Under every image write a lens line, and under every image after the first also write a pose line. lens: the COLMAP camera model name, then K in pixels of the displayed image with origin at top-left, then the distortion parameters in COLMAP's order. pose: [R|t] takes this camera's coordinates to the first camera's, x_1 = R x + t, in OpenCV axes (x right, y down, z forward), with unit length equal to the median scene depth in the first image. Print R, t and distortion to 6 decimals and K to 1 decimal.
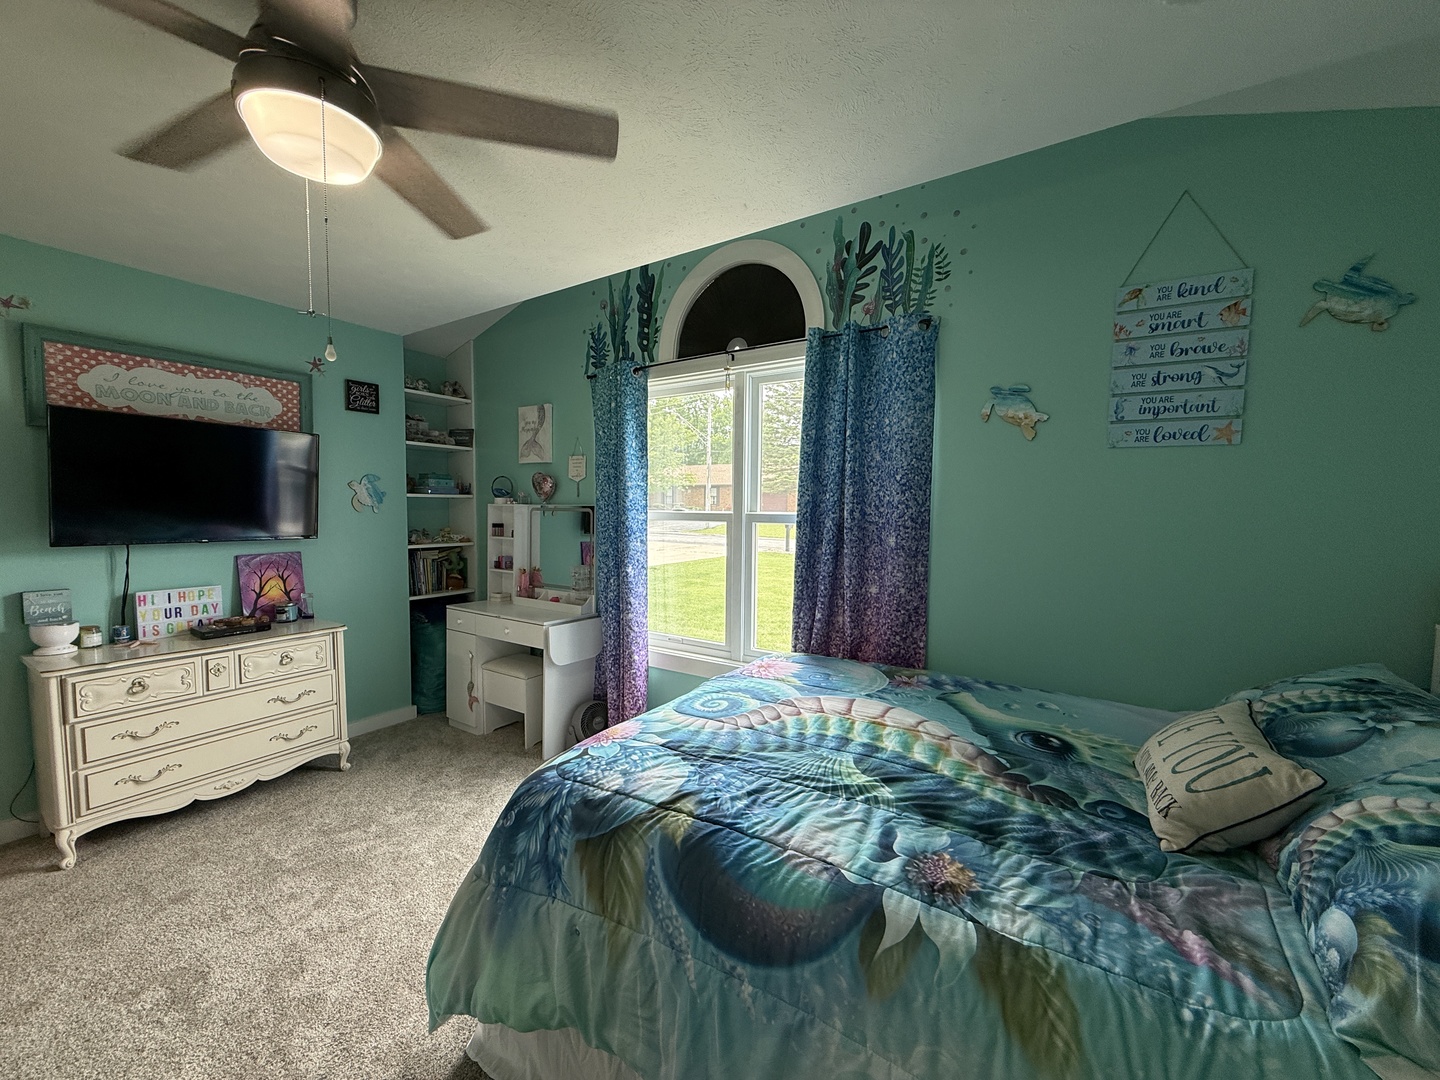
lens RADIAL K [[573.3, 0, 720.3], [0, 573.3, 544.5], [0, 0, 1]] dist [0.000284, 0.000496]
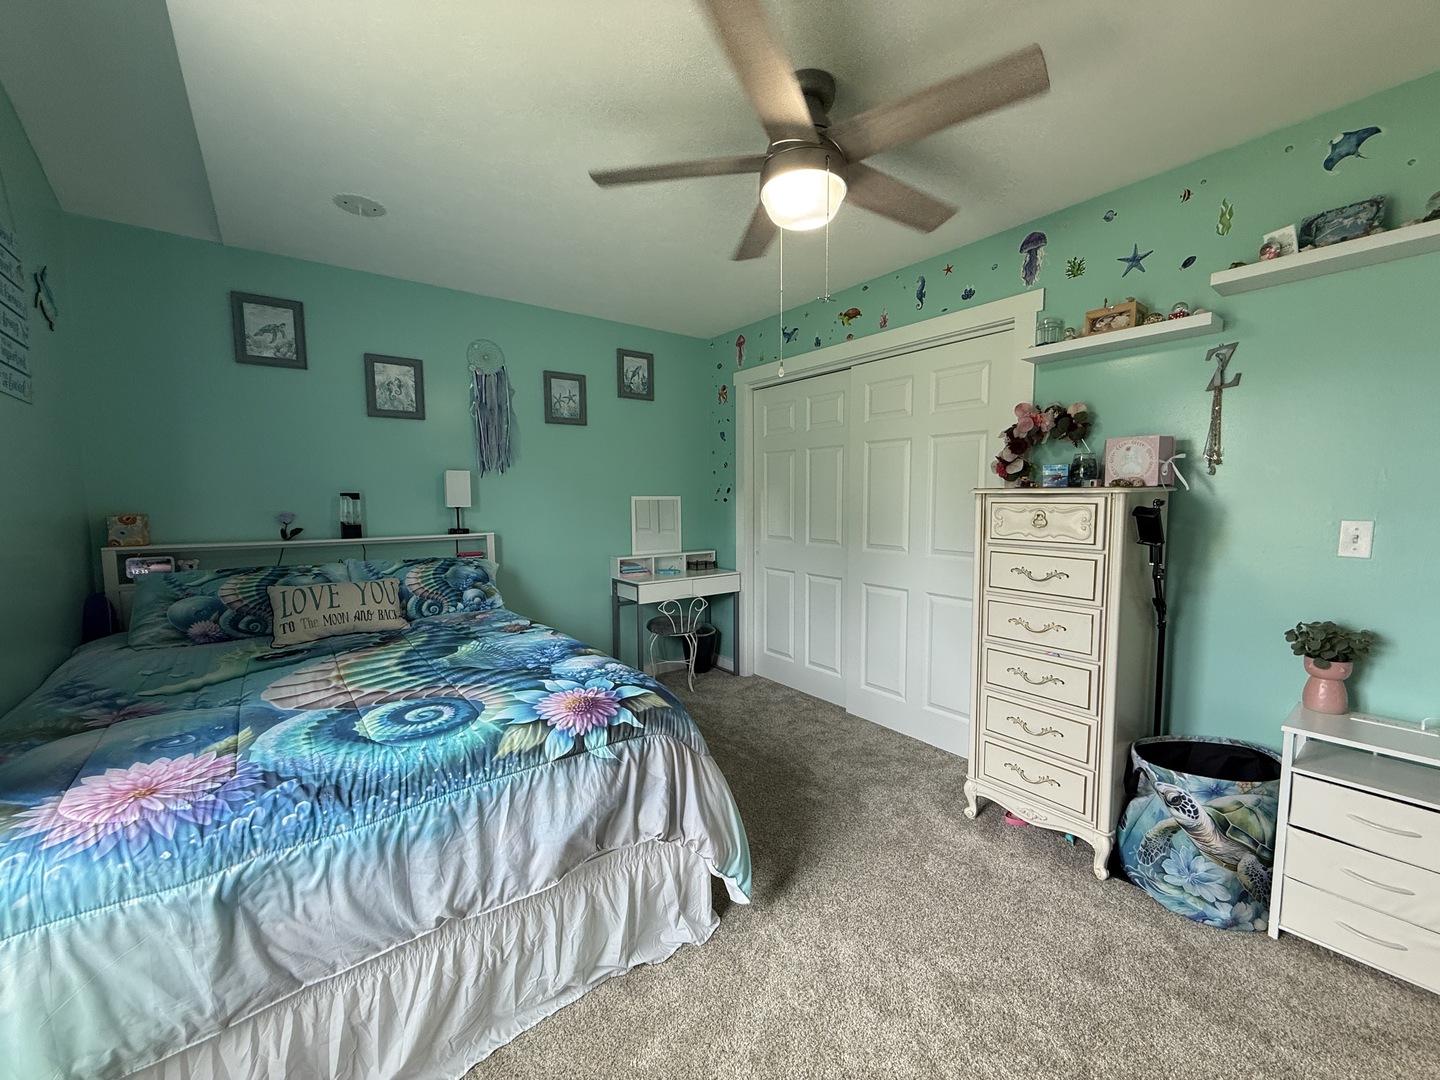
lens RADIAL K [[573.3, 0, 720.5], [0, 573.3, 540.3], [0, 0, 1]] dist [0.000284, 0.000496]
pose [[-0.945500, -0.030849, 0.324158, -0.679309], [0.015849, 0.989962, 0.140439, -0.058222], [-0.325236, 0.137922, -0.935521, 1.692047]]
